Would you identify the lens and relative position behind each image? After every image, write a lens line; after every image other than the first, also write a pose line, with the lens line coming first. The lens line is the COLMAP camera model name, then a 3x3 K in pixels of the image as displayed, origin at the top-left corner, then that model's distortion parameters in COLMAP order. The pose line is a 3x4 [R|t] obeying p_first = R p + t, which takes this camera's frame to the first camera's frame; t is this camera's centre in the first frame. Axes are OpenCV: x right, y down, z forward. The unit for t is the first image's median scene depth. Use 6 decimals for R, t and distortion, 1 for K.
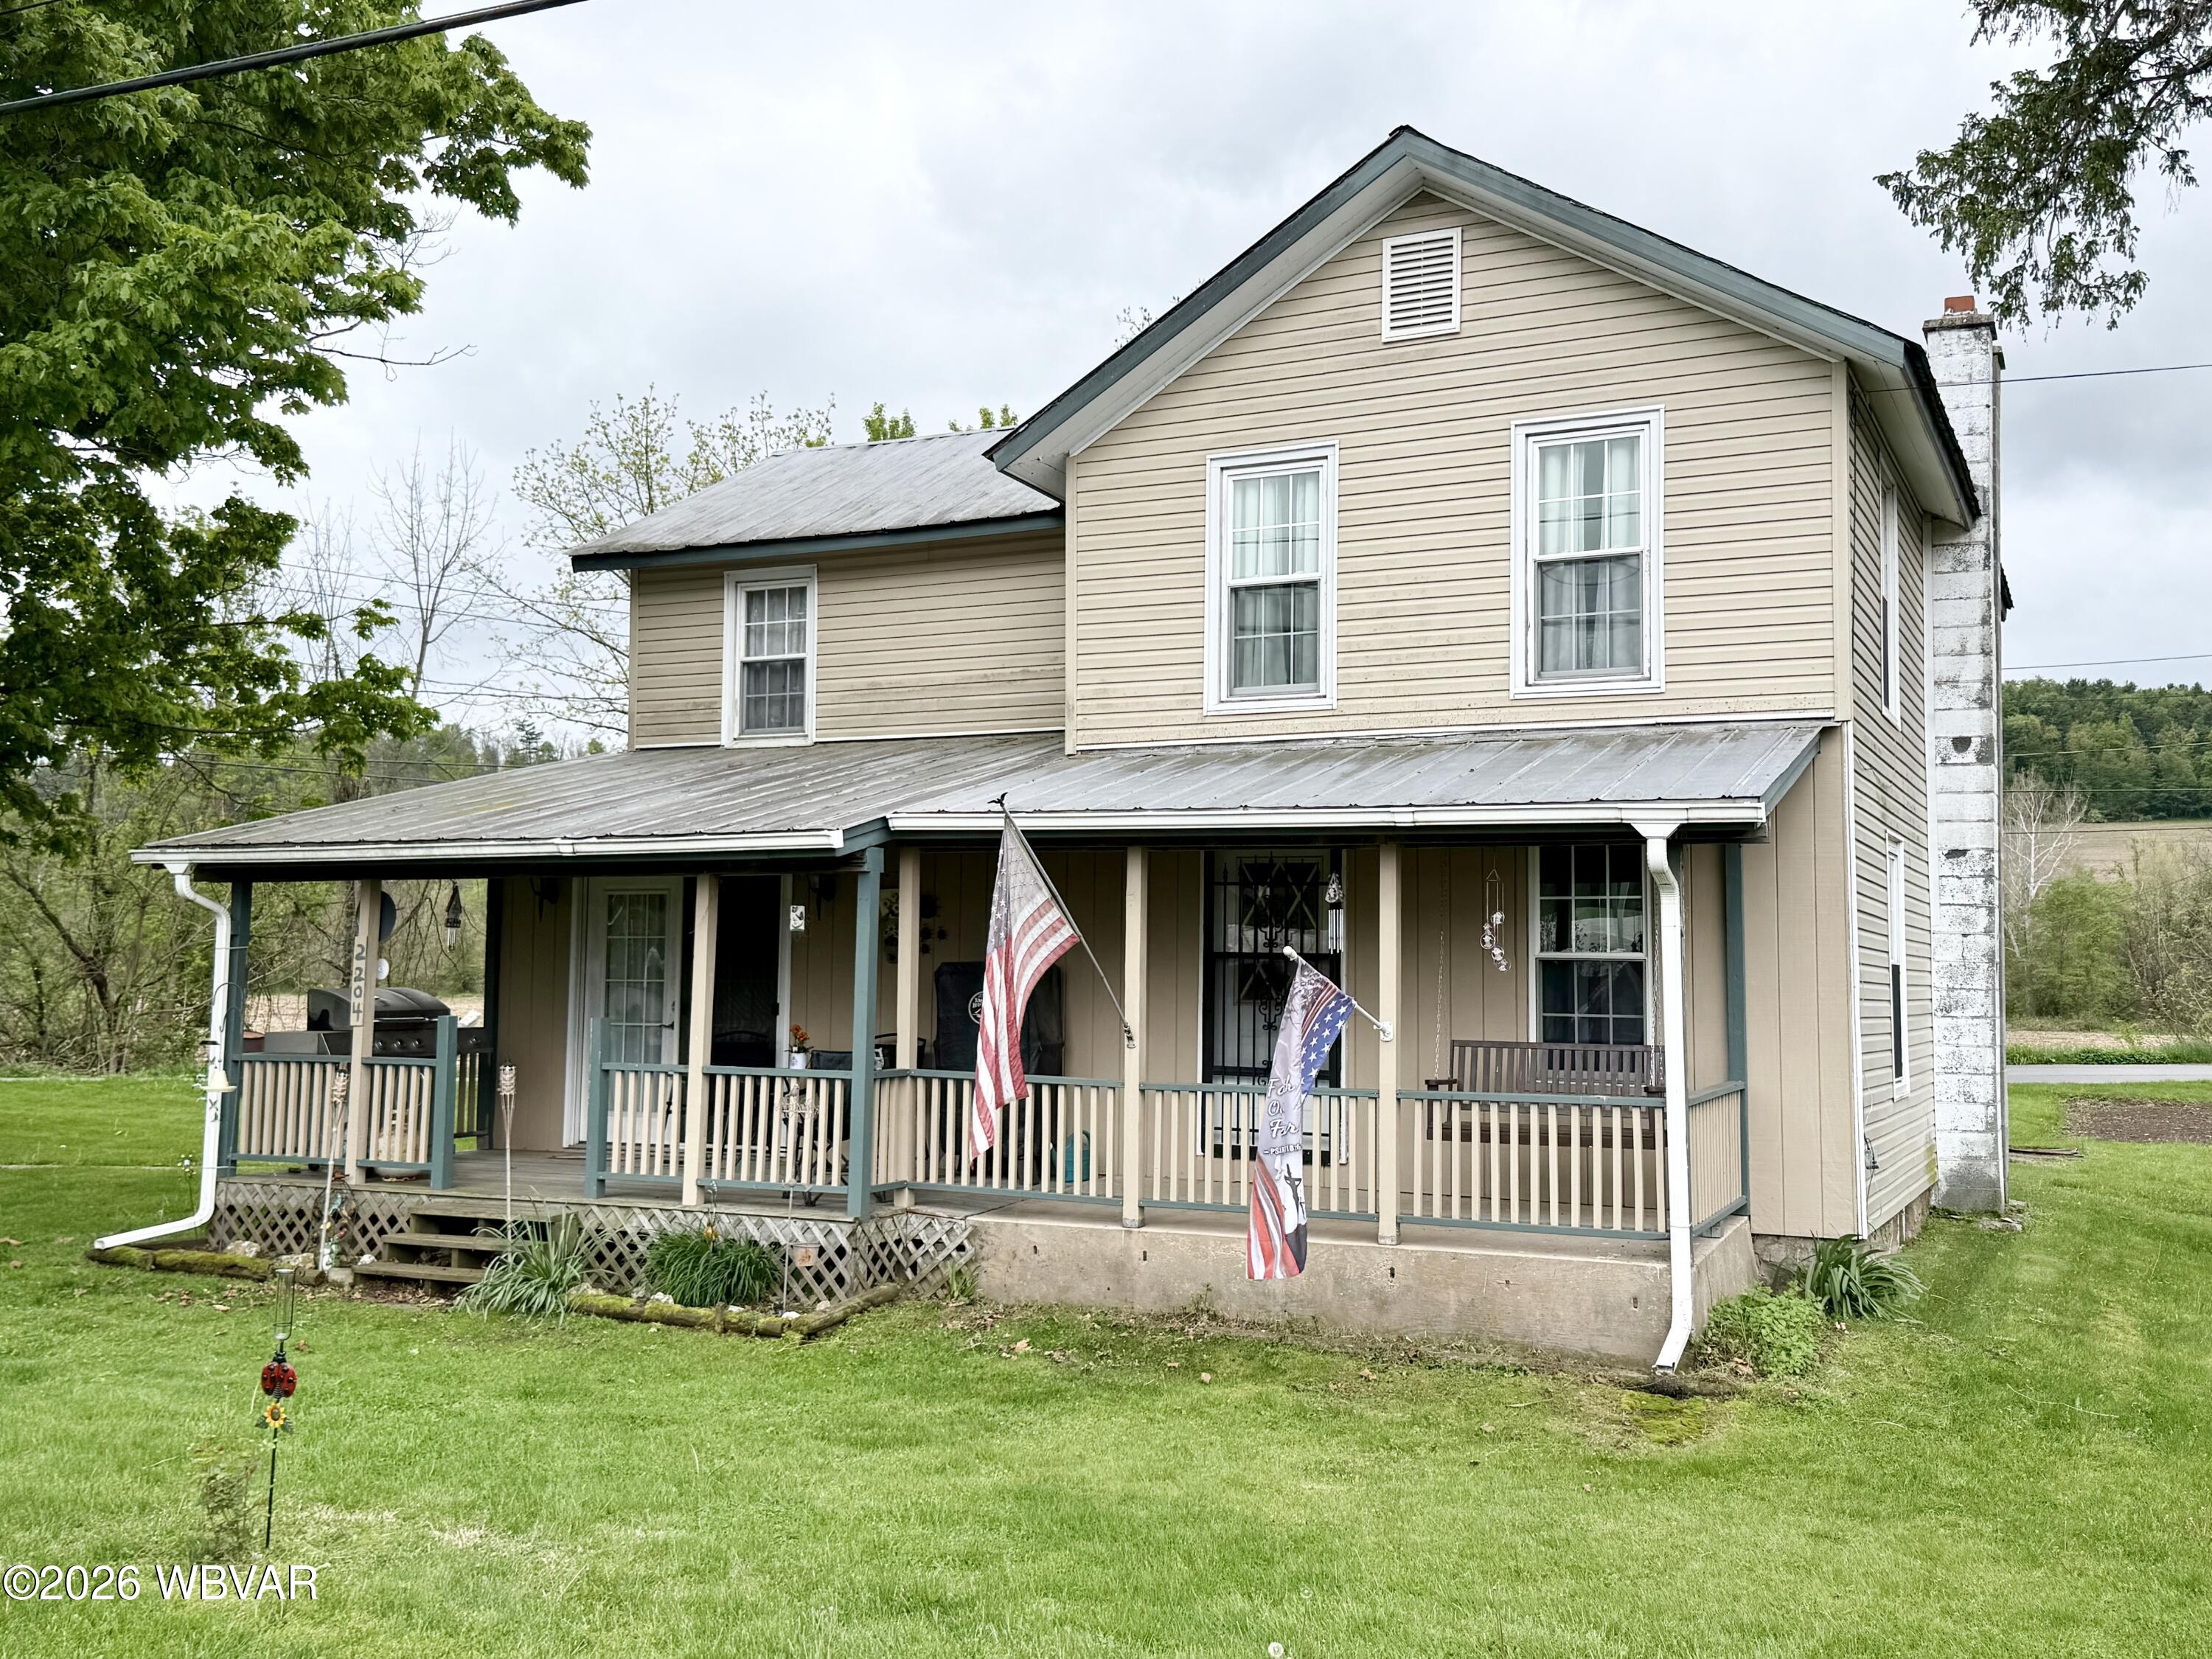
lens RADIAL K [[2050.8, 0, 1106.0], [0, 2050.8, 829.5], [0, 0, 1]] dist [0.150005, -0.330752]
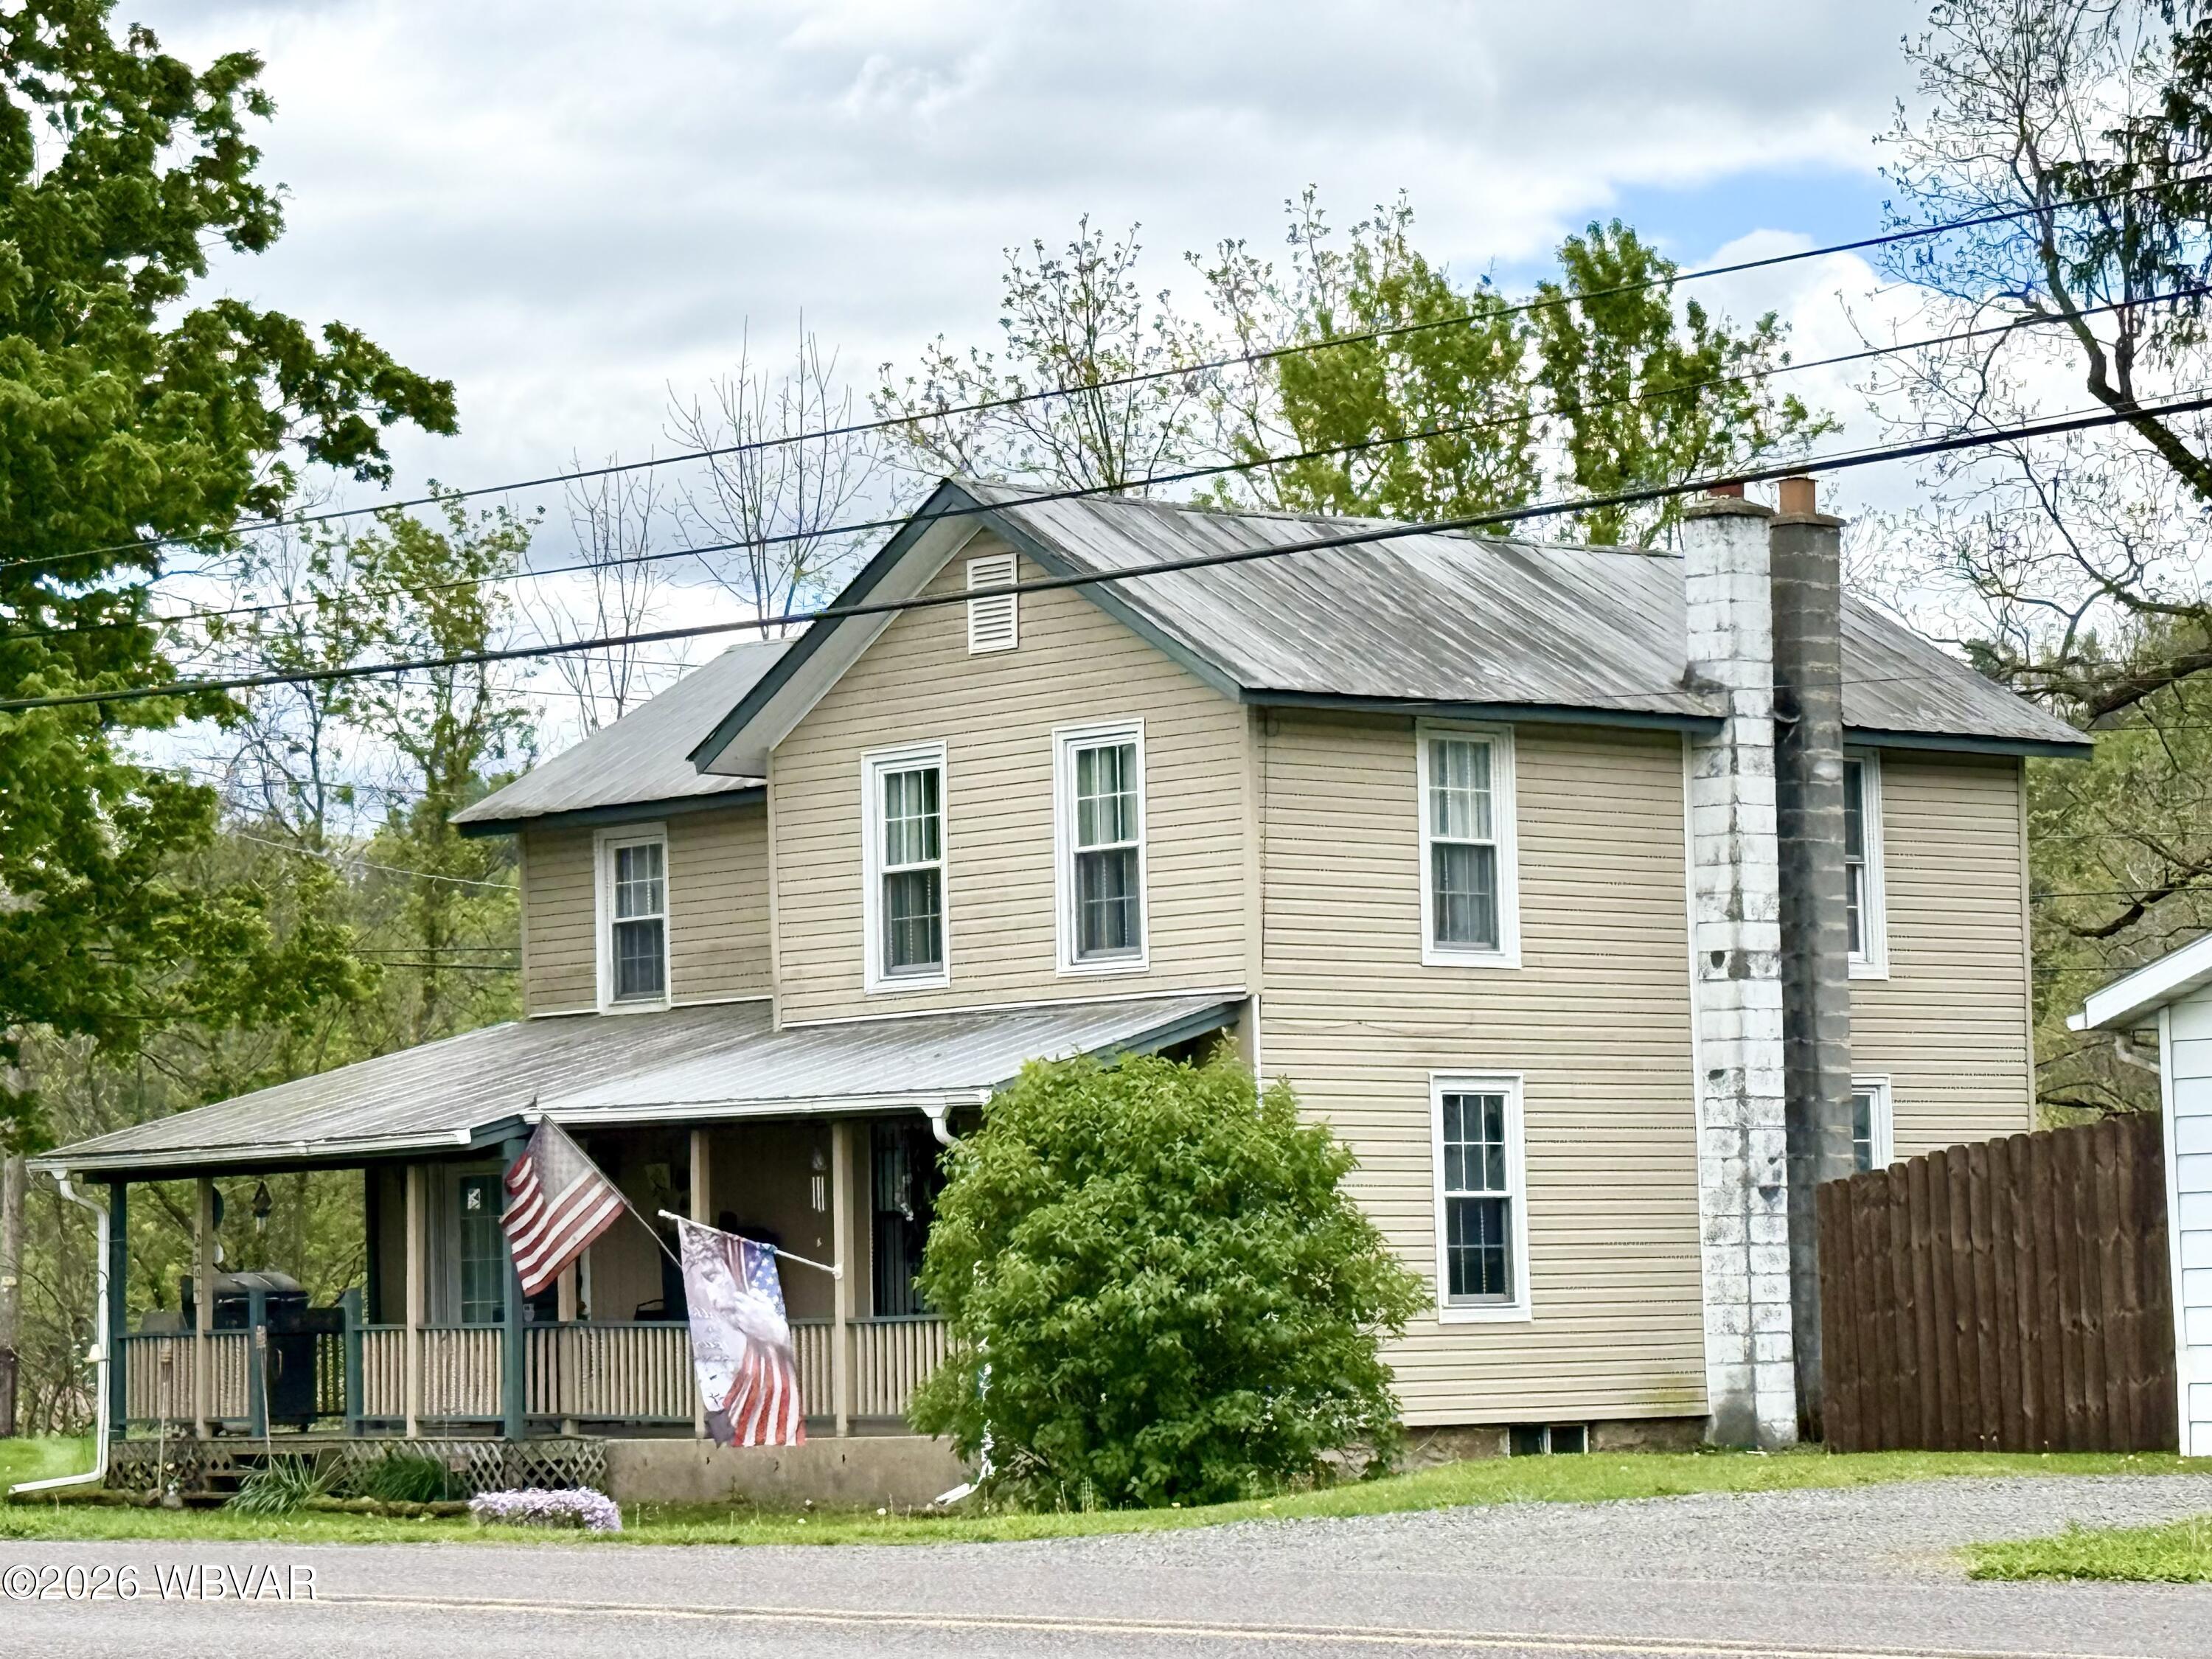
lens RADIAL K [[6333.3, 0, 1106.0], [0, 6333.3, 829.5], [0, 0, 1]] dist [-0.065143, 1.353496]
pose [[0.927302, -0.062186, -0.369114, 1.409653], [0.060954, 0.998028, -0.015010, -0.084889], [0.369319, -0.008580, 0.929263, -2.064634]]
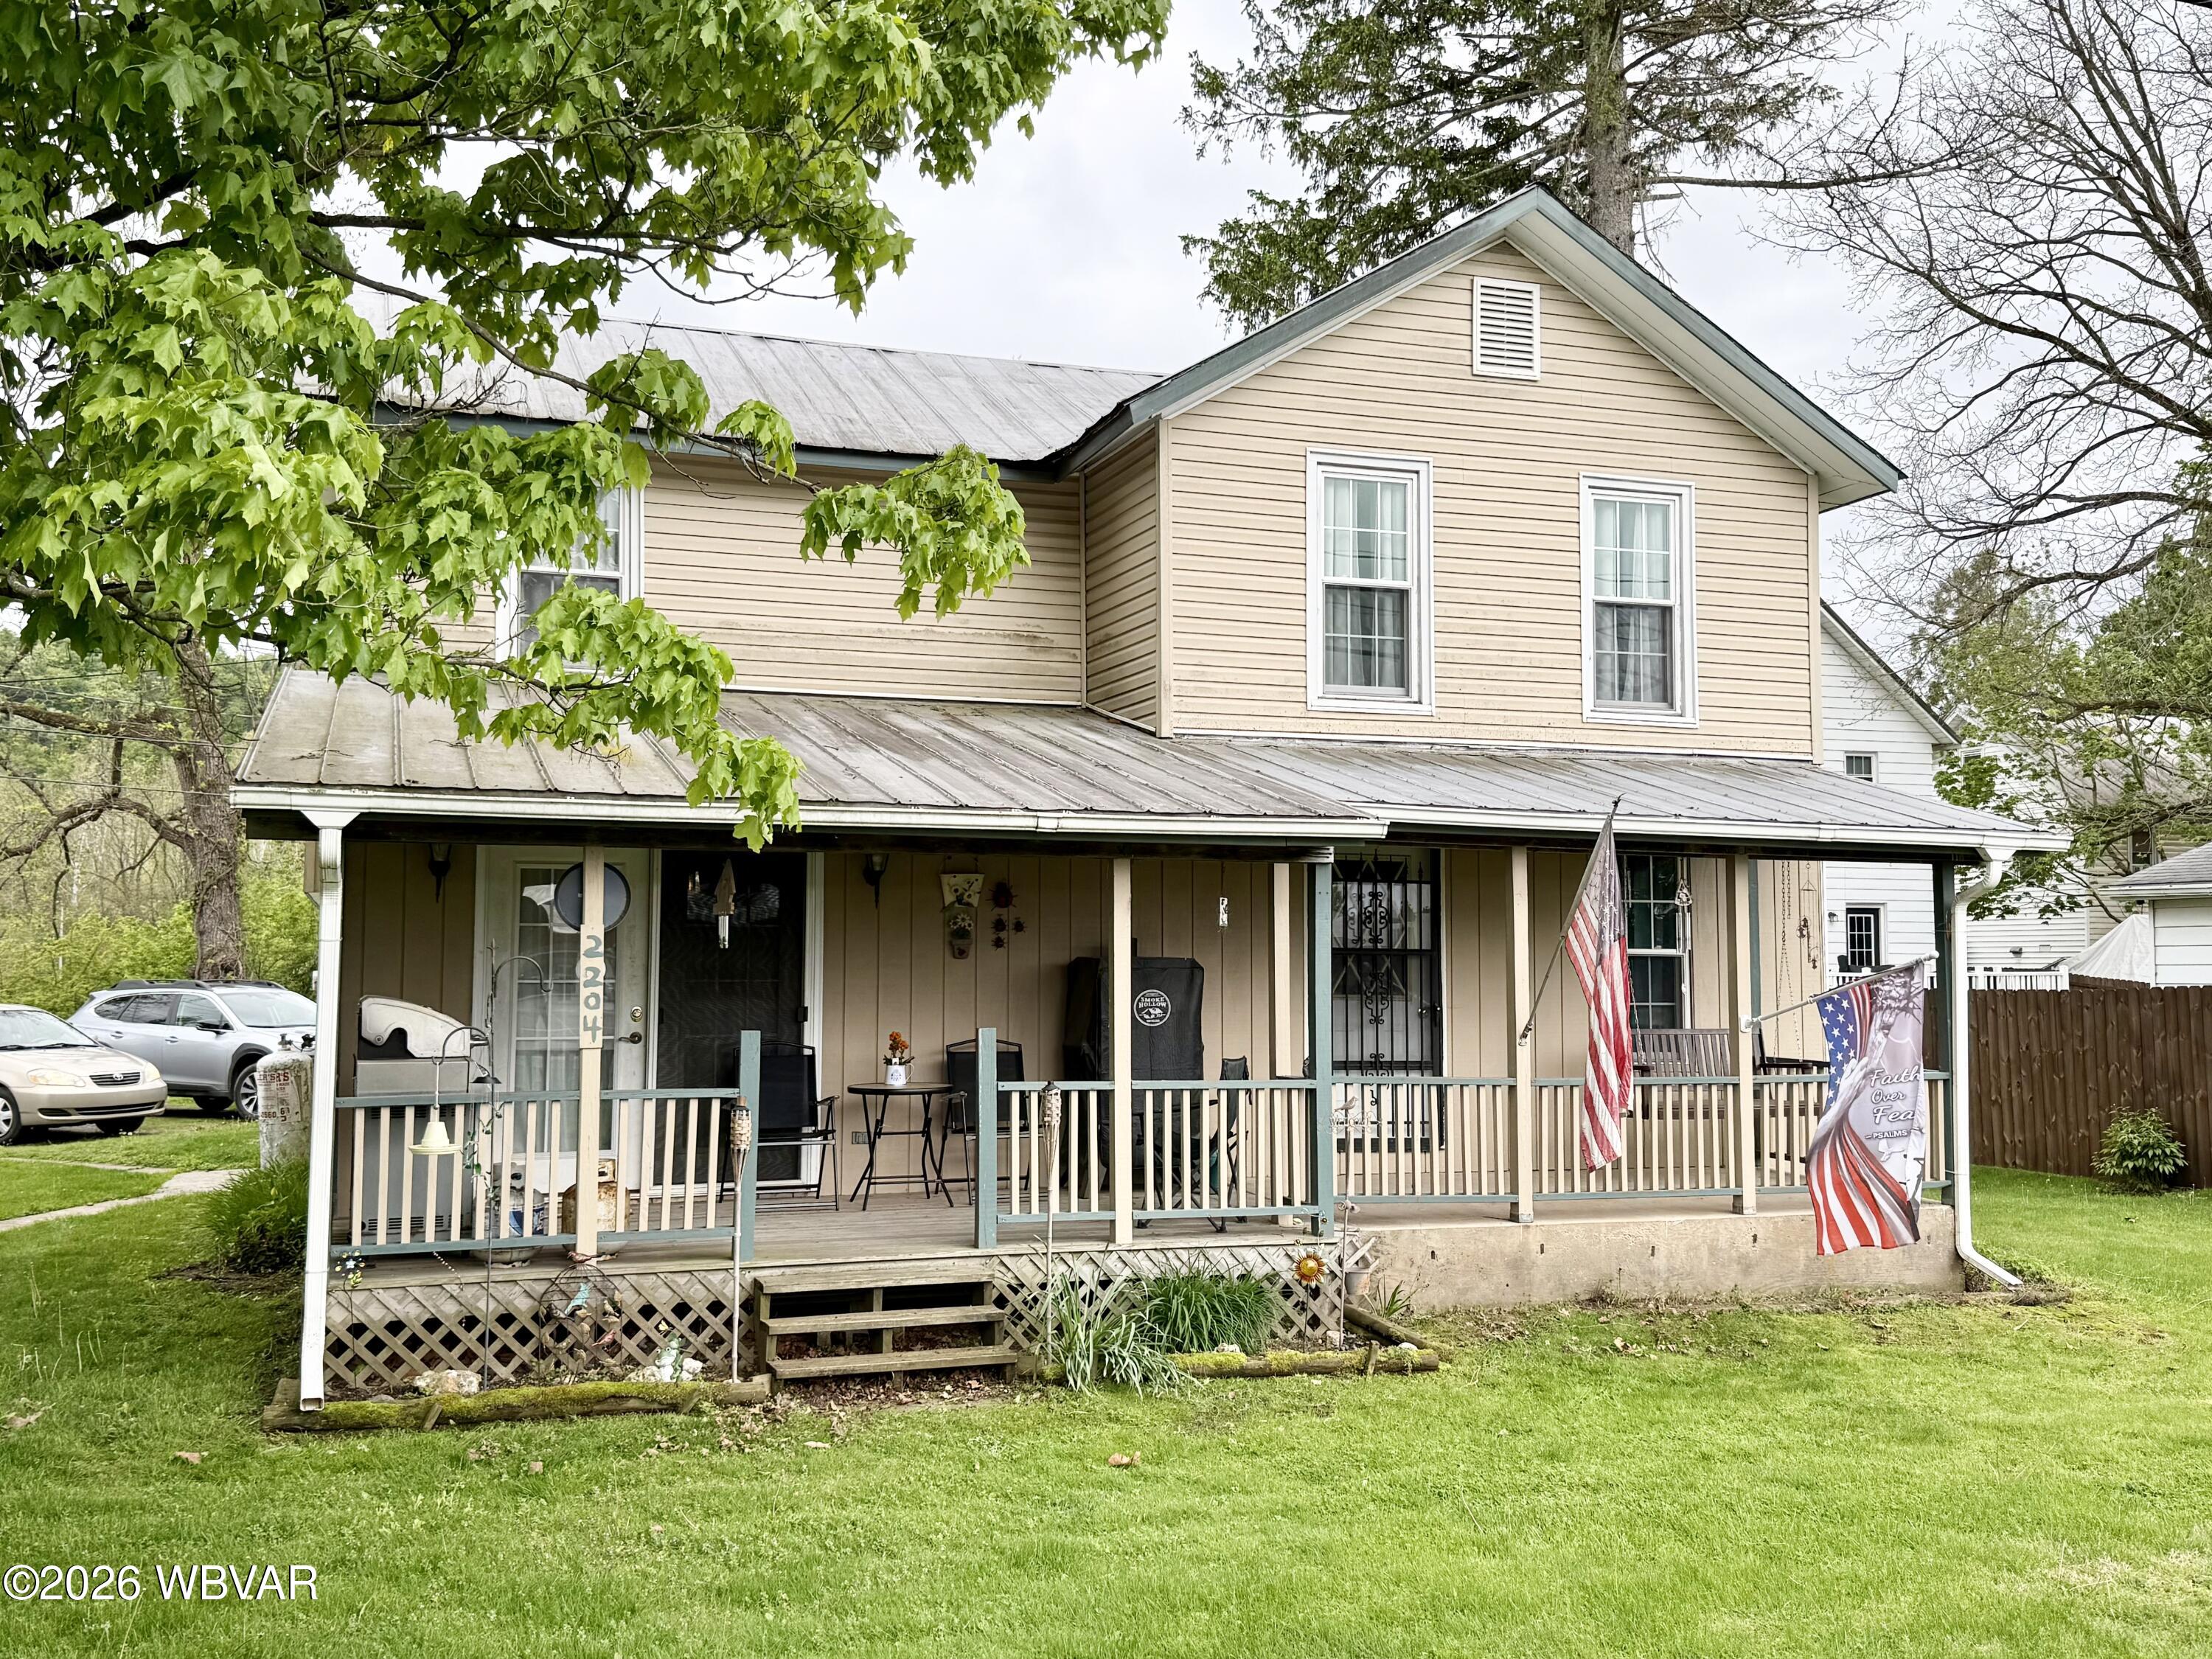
lens RADIAL K [[2101.1, 0, 1098.3], [0, 2101.1, 852.6], [0, 0, 1]] dist [0.055351, -0.001488]
pose [[0.709946, 0.034083, 0.703431, -0.735154], [-0.043565, 0.999041, -0.004438, 0.021832], [-0.702907, -0.027494, 0.710750, 0.352573]]
